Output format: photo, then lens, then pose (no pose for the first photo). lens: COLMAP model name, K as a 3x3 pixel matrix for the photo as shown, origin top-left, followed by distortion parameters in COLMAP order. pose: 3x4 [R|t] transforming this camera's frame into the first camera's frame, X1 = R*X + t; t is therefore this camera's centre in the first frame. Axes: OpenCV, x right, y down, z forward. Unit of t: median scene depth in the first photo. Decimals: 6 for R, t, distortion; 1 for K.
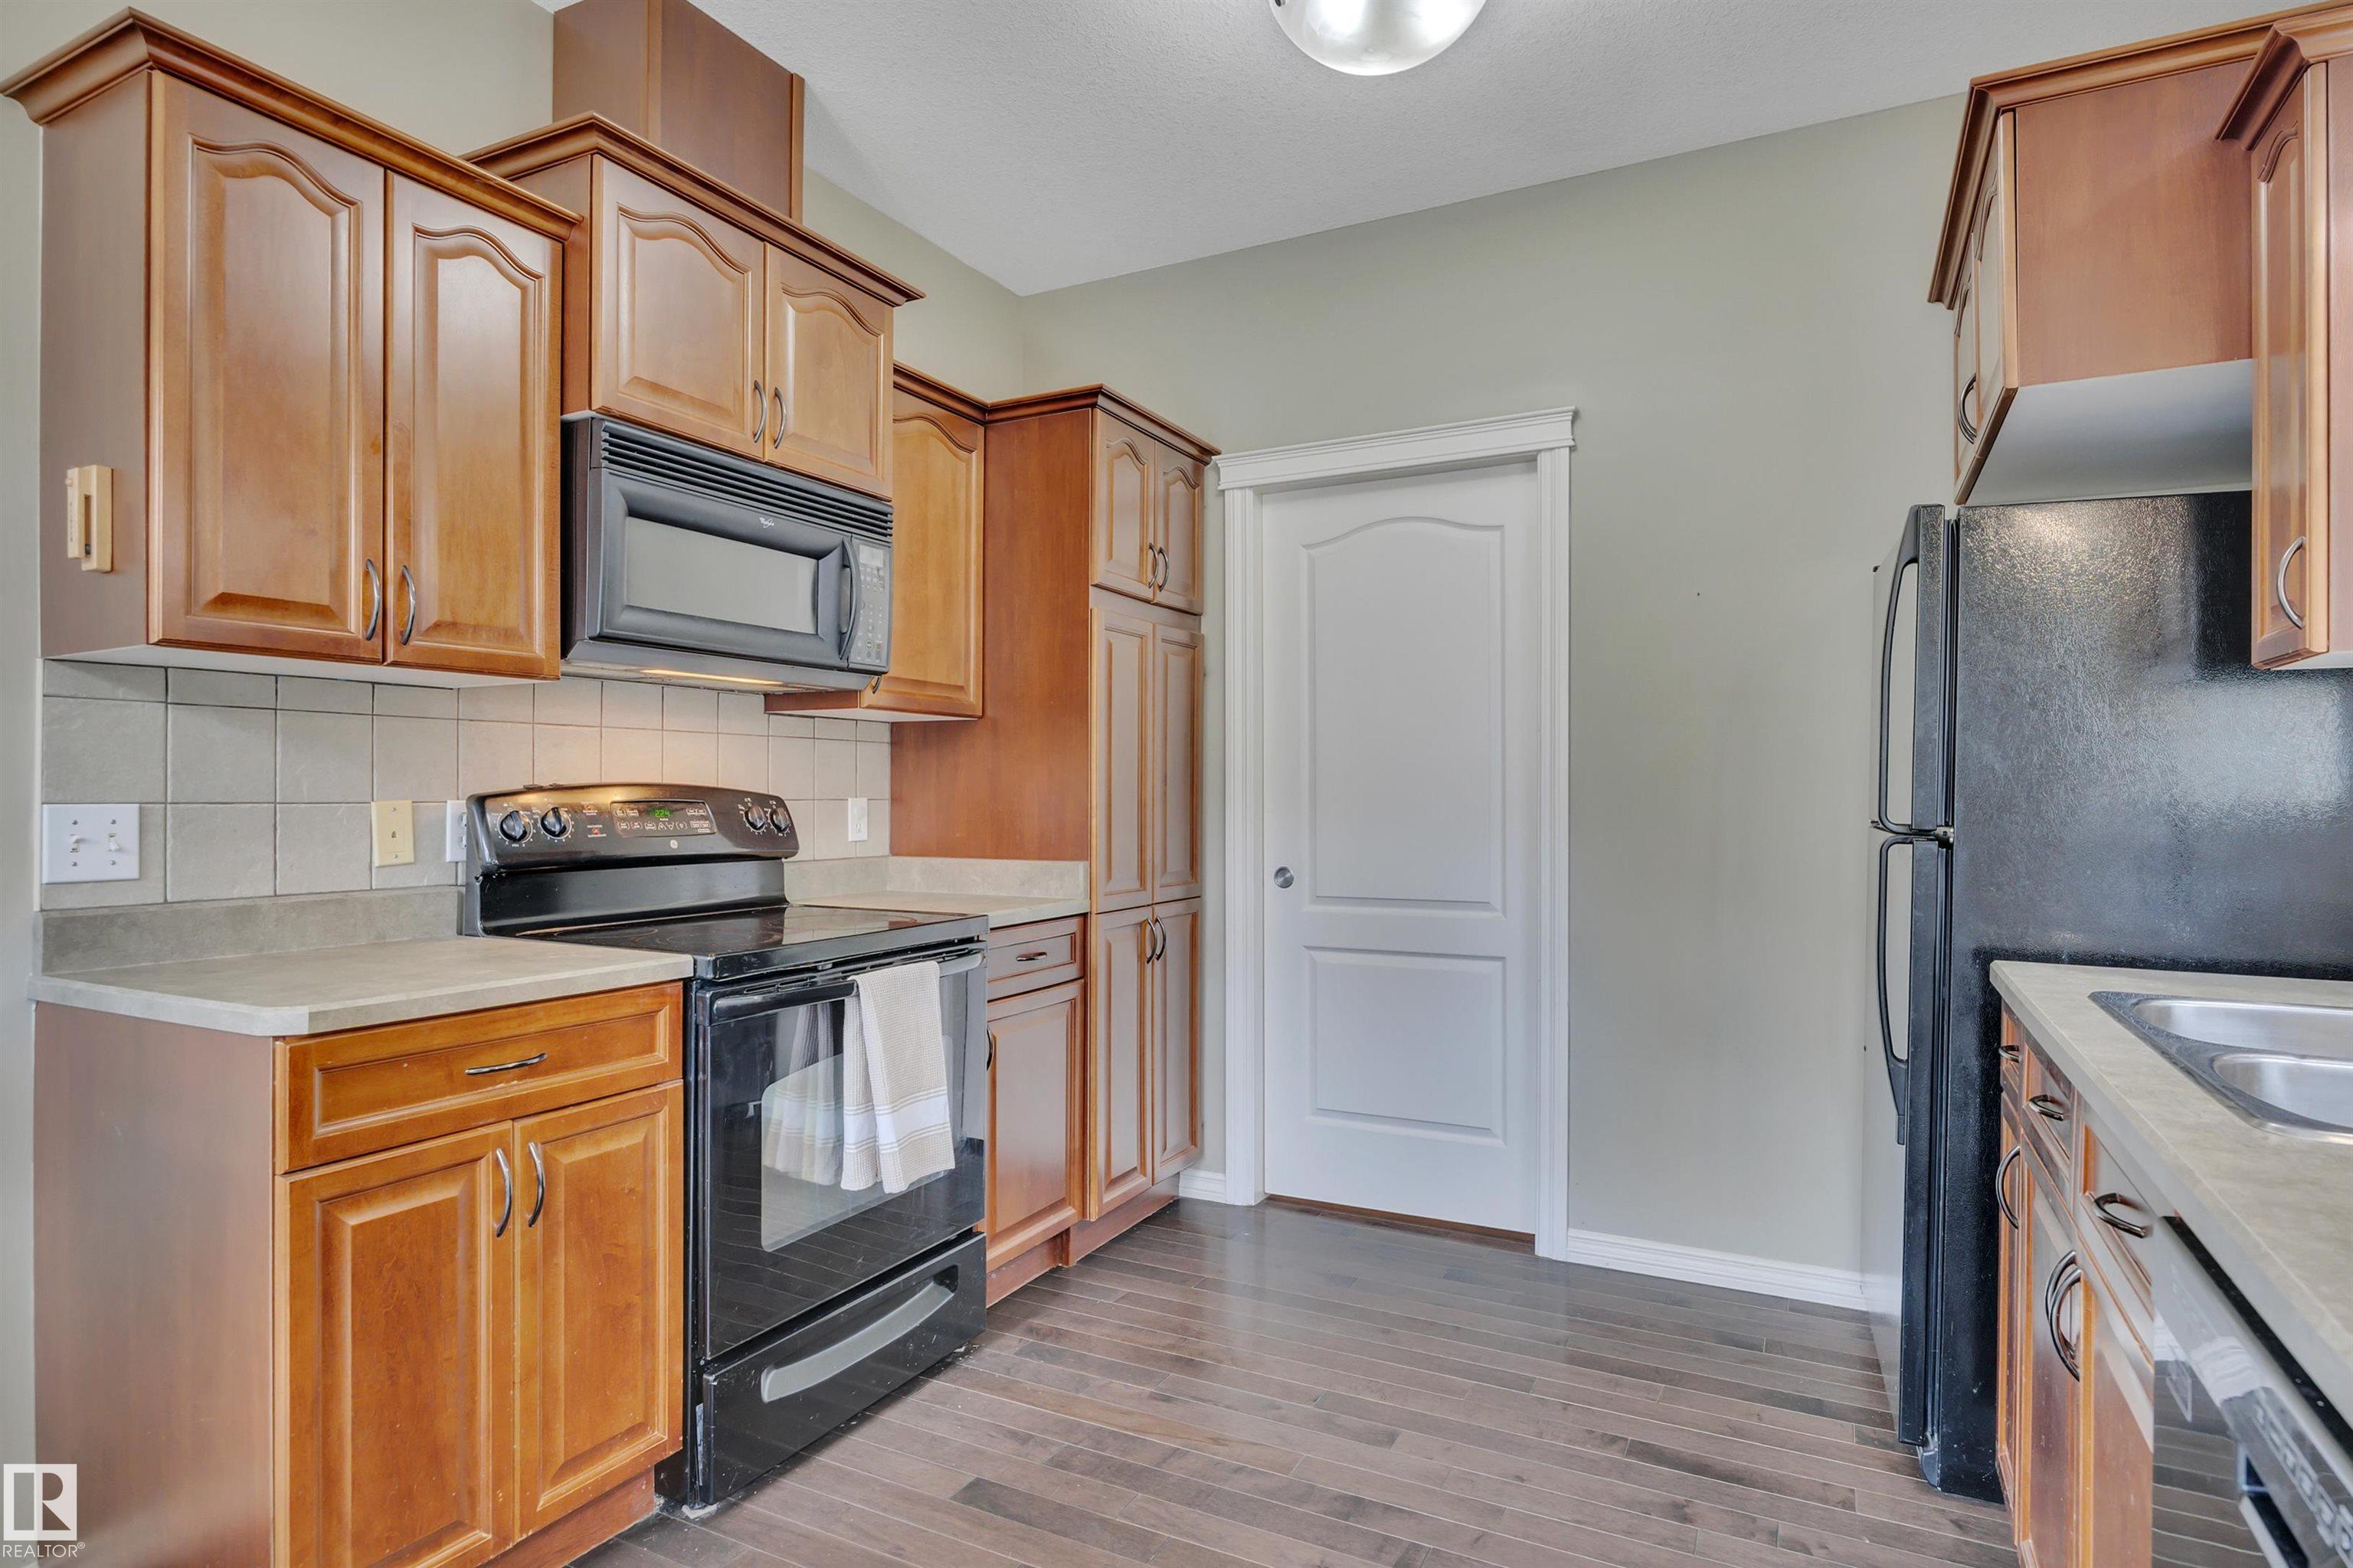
lens RADIAL K [[1255.3, 0, 1184.4], [0, 1255.3, 785.3], [0, 0, 1]] dist [-0.009735, 0.000047]
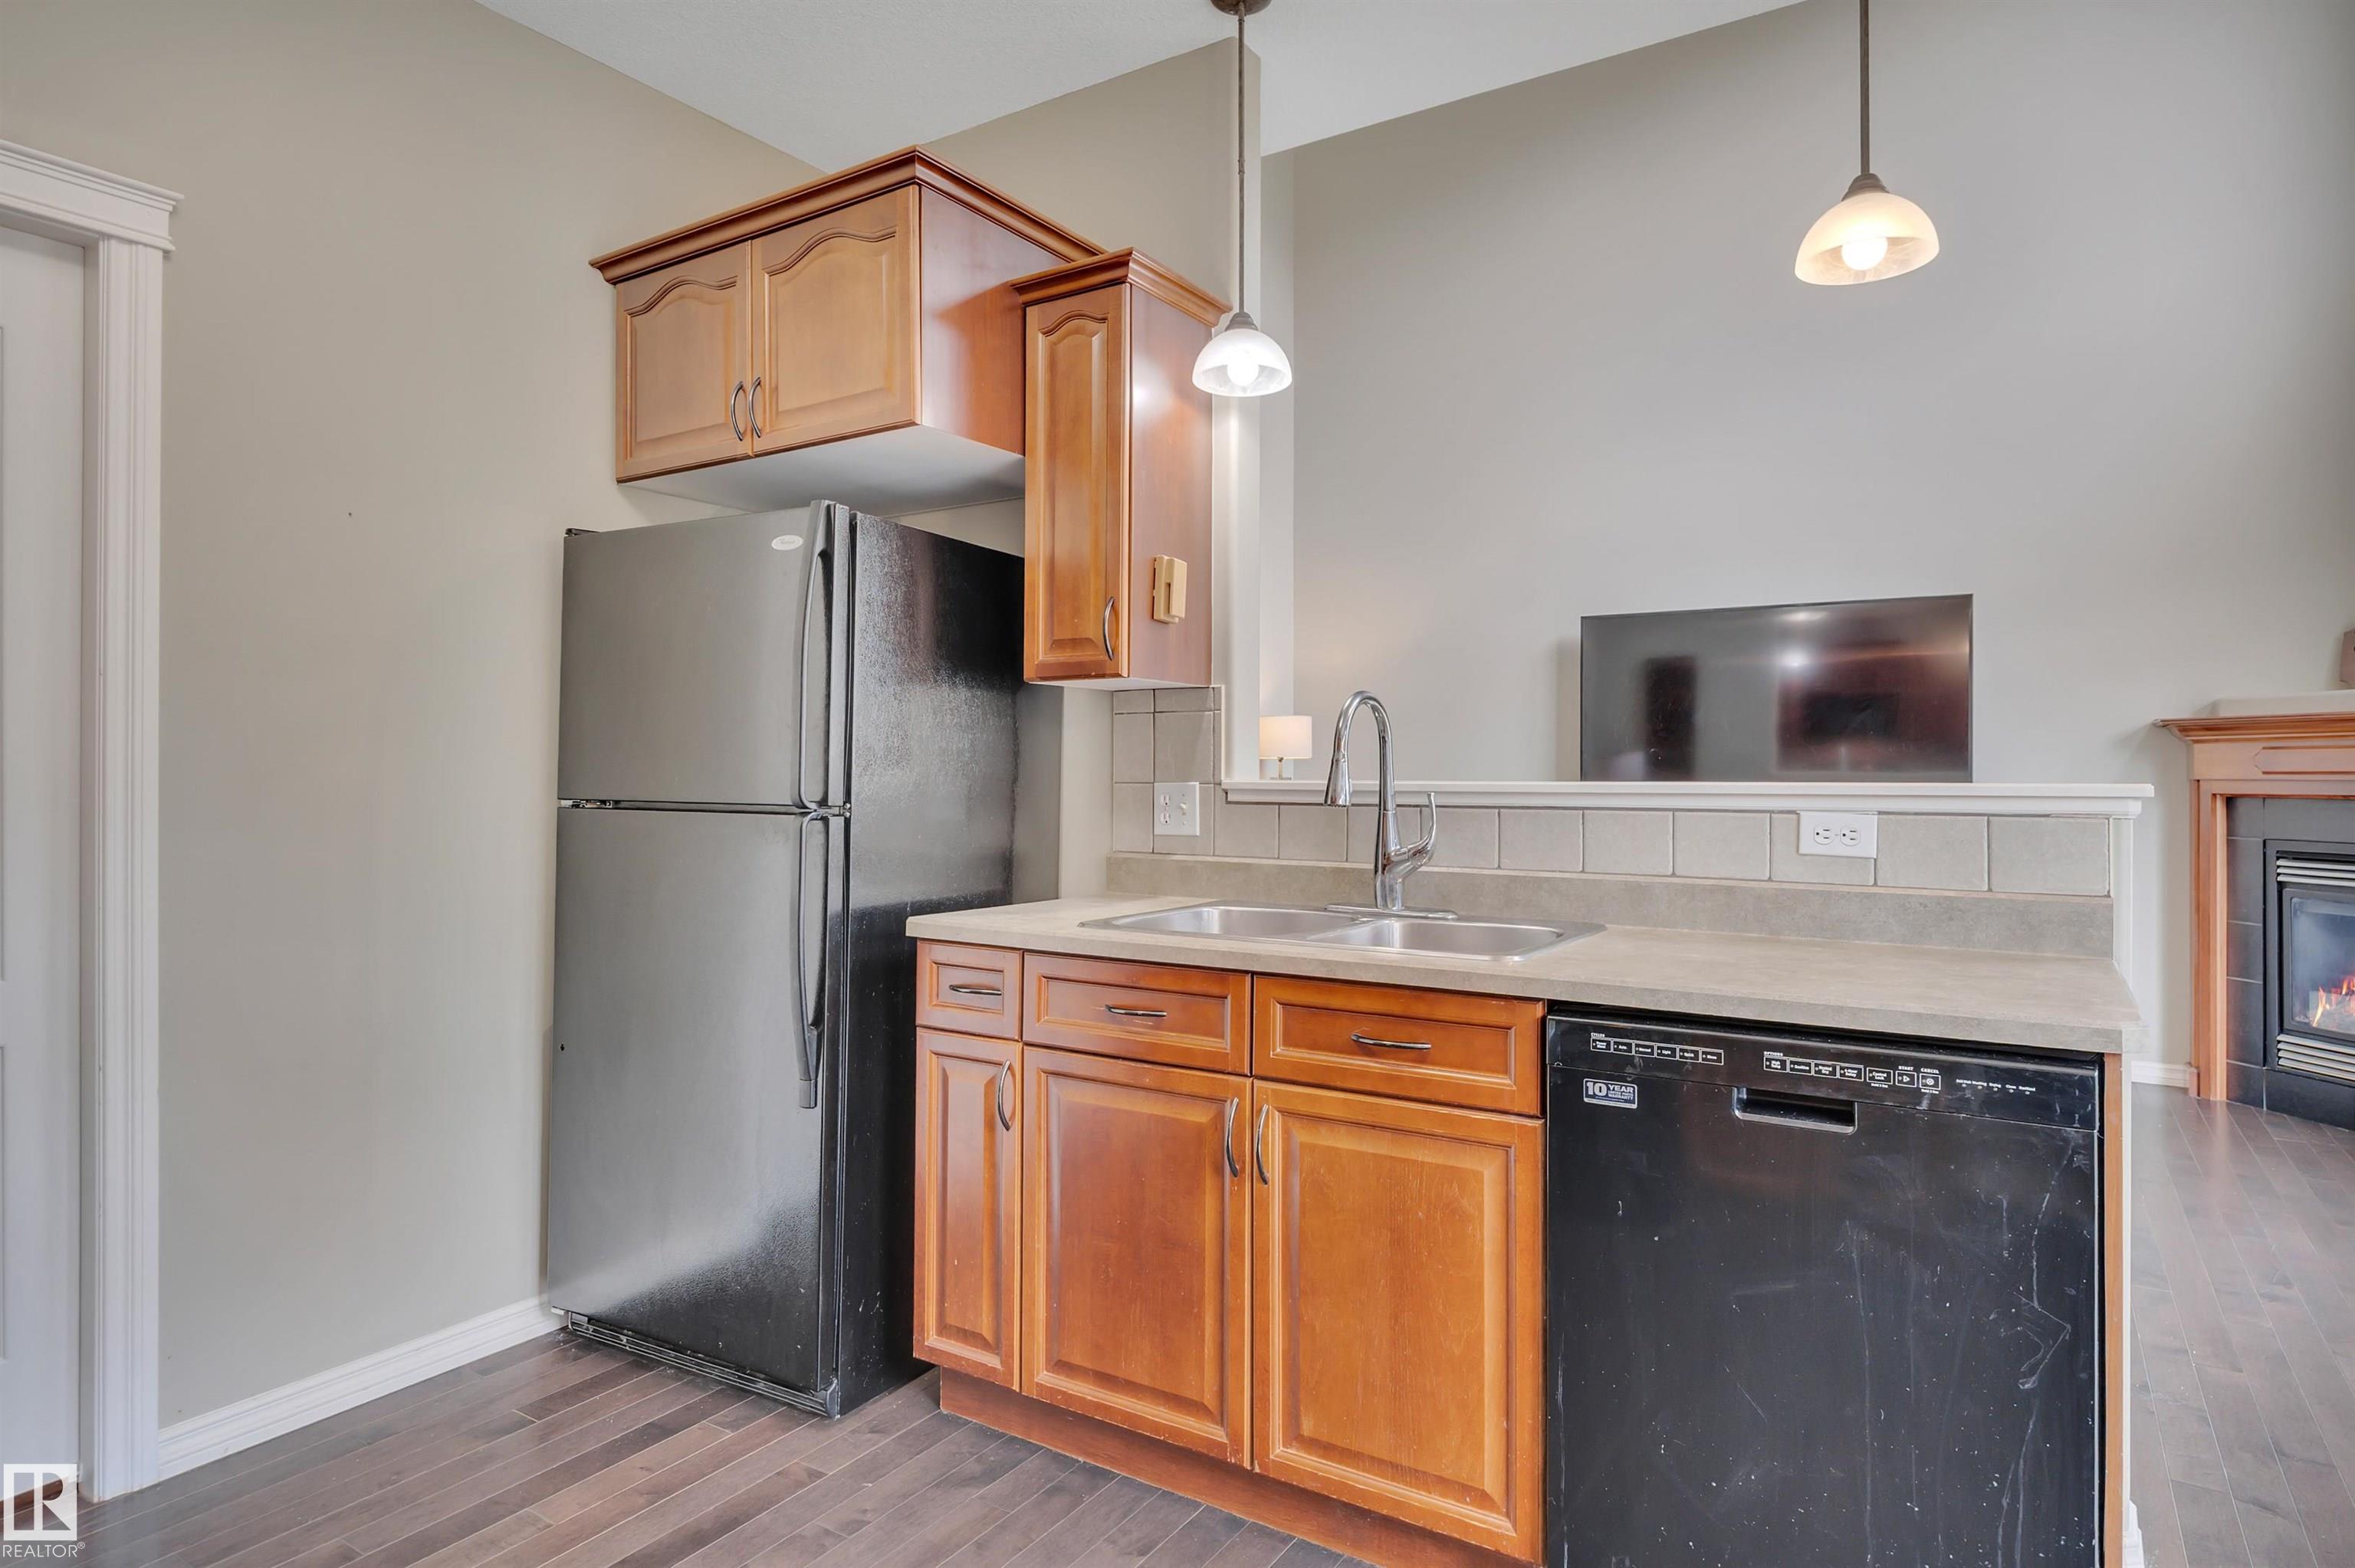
lens RADIAL K [[1256.1, 0, 1184.6], [0, 1256.1, 778.5], [0, 0, 1]] dist [-0.009735, 0.000047]
pose [[0.109896, -0.000906, 0.993943, -0.467929], [0.000773, 0.999999, 0.000826, 0.012857], [-0.993943, 0.000677, 0.109897, 0.625233]]
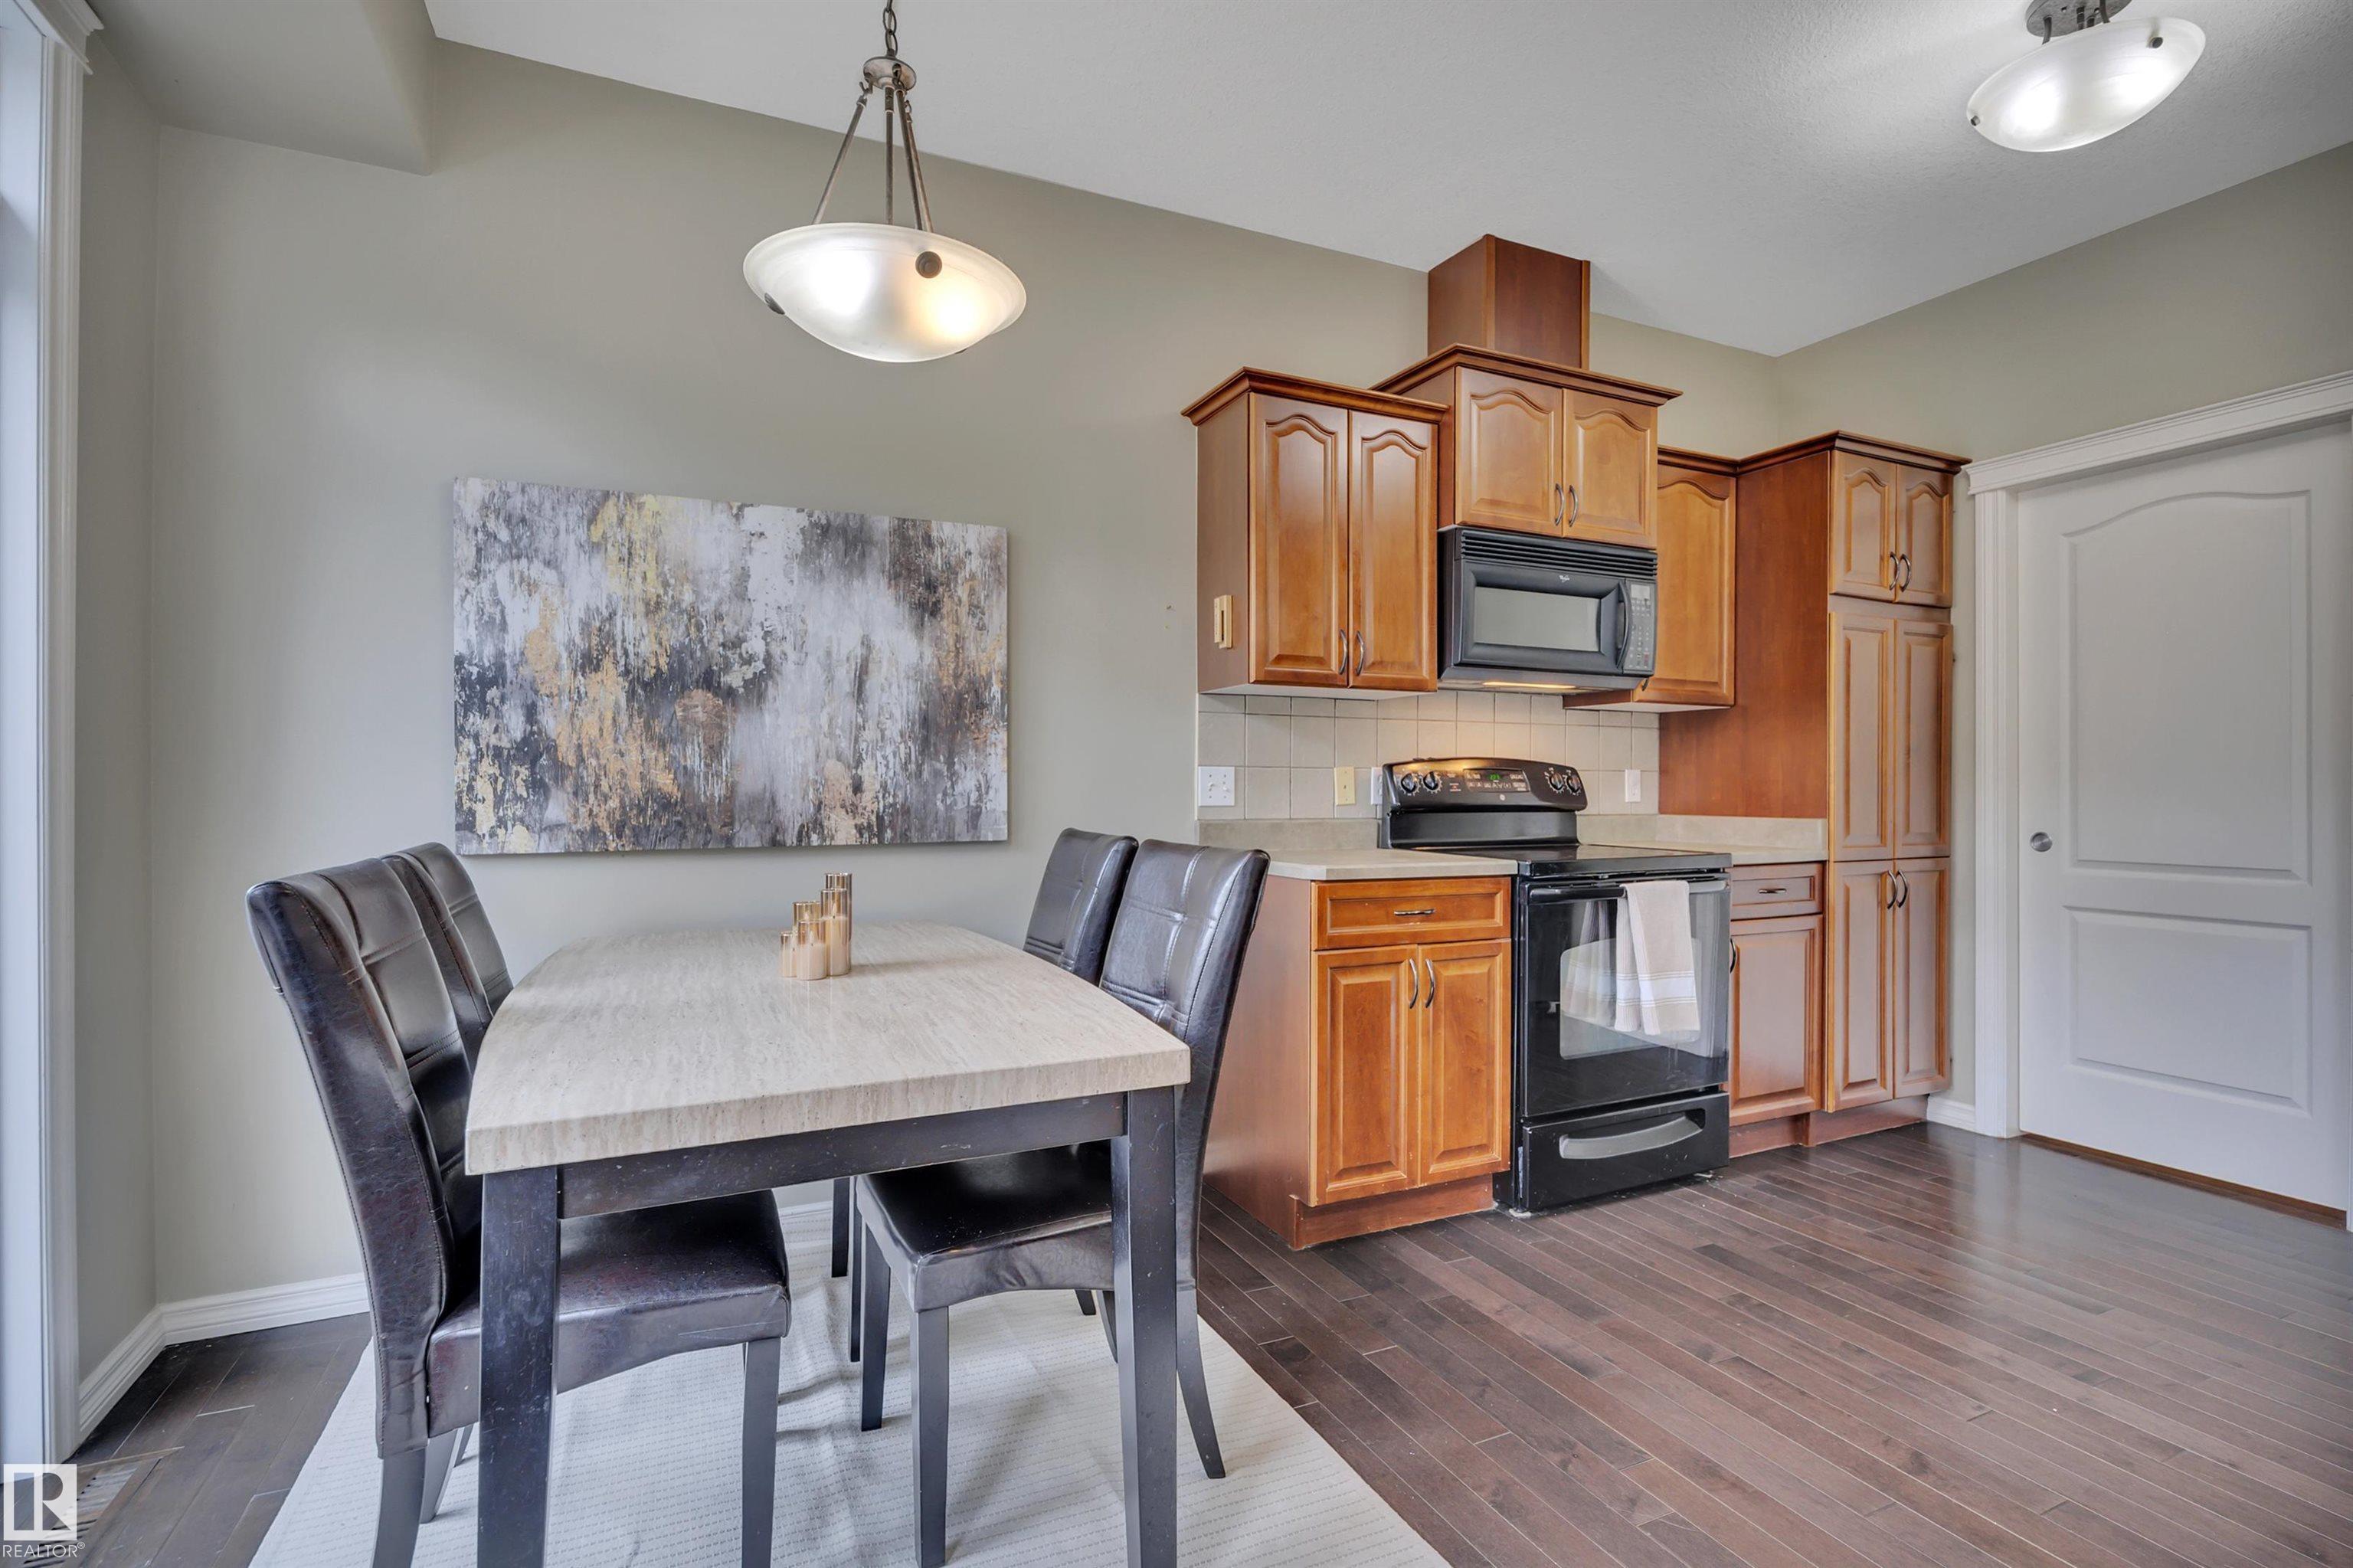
lens RADIAL K [[1111.1, 0, 1175.9], [0, 1111.1, 783.5], [0, 0, 1]] dist [-0.003867, -0.002415]
pose [[0.791016, 0.001578, -0.611793, 0.120492], [0.000703, 0.999994, 0.003489, 0.030460], [0.611794, -0.003190, 0.791010, -0.360180]]
